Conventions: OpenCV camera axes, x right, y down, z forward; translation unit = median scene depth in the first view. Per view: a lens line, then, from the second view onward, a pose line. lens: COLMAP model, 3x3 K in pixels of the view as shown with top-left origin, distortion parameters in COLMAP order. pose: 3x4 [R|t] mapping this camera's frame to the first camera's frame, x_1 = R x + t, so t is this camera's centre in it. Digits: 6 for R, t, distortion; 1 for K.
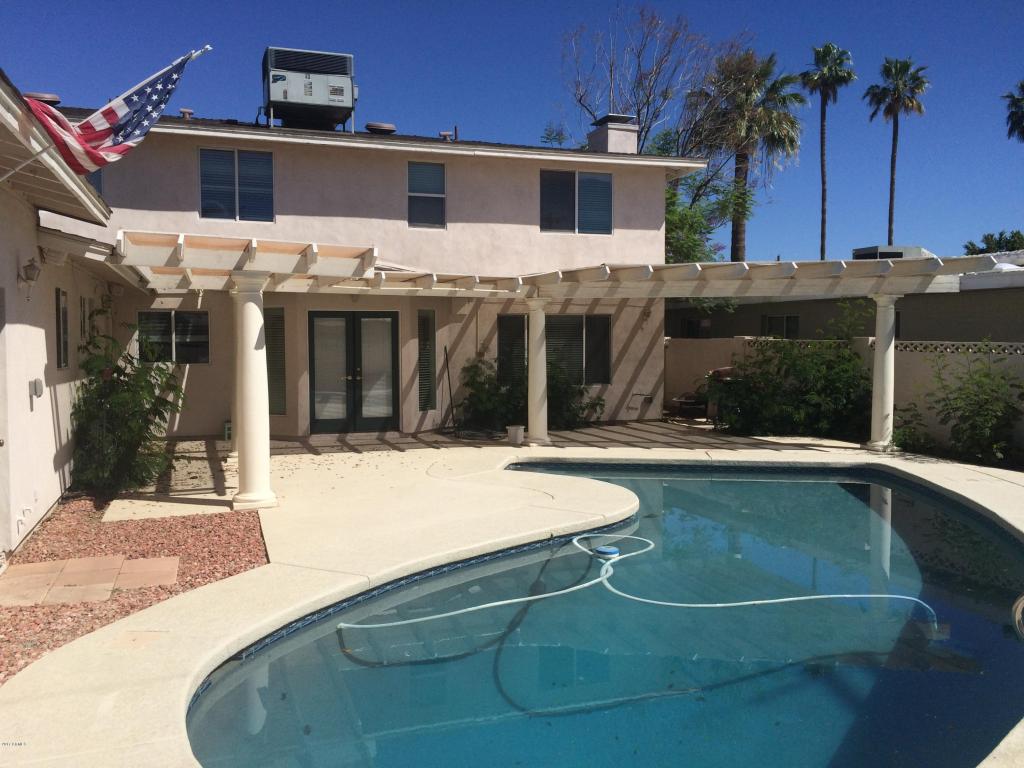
lens RADIAL K [[866.5, 0, 509.8], [0, 866.5, 387.2], [0, 0, 1]] dist [0.005617, -0.002158]
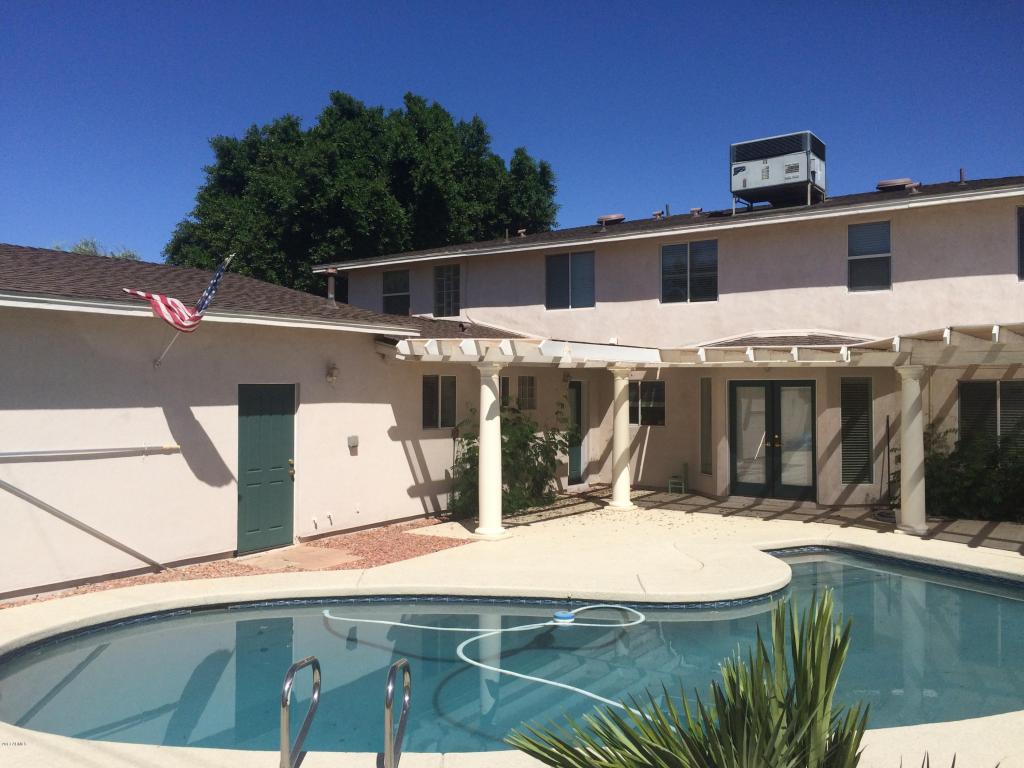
lens RADIAL K [[866.5, 0, 510.8], [0, 866.5, 381.0], [0, 0, 1]] dist [0.005617, -0.002158]
pose [[0.579237, -0.006273, -0.815135, 0.465227], [-0.049126, 0.997884, -0.042588, -0.026332], [0.813677, 0.064713, 0.577703, 0.142267]]
